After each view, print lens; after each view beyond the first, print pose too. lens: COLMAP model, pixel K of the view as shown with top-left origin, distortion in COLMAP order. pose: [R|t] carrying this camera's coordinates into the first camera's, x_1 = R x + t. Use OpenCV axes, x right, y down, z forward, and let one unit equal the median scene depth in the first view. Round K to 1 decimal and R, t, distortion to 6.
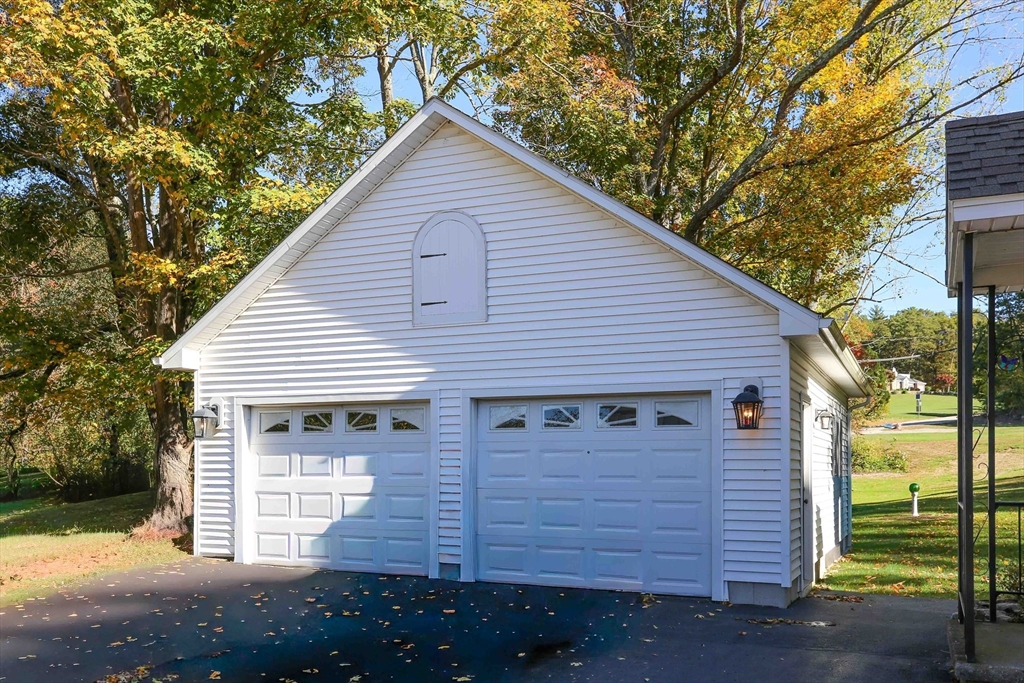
lens RADIAL K [[942.5, 0, 511.6], [0, 942.5, 342.2], [0, 0, 1]] dist [0.021931, 0.000000]
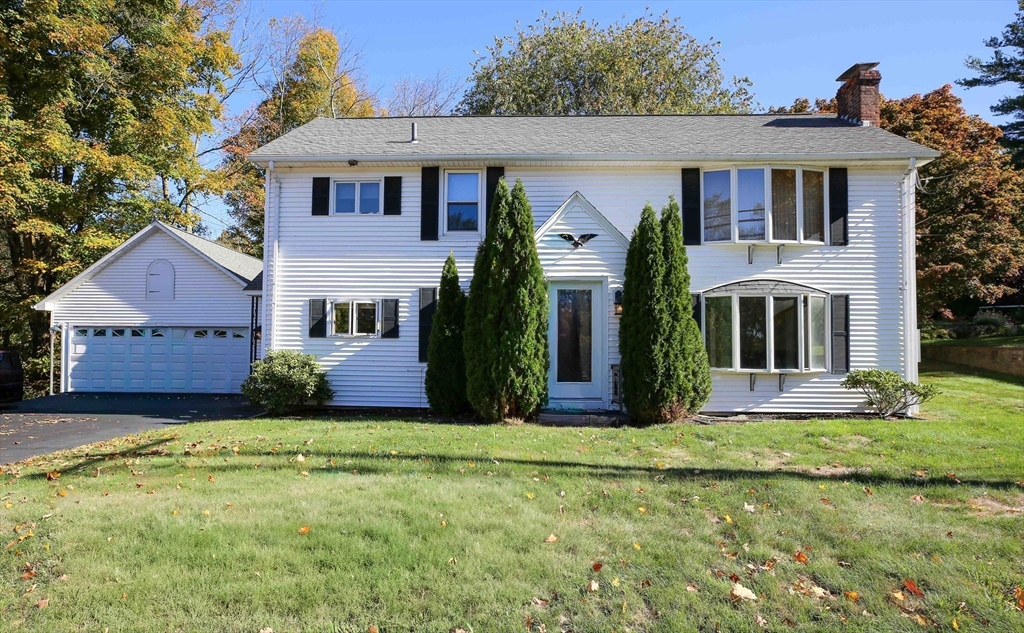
lens RADIAL K [[571.6, 0, 512.4], [0, 571.6, 314.6], [0, 0, 1]] dist [-0.004195, -0.000071]
pose [[0.943119, 0.048785, 0.328858, 0.314248], [-0.053500, 0.998554, 0.005299, -0.033664], [-0.328123, -0.022592, 0.944365, -0.811385]]
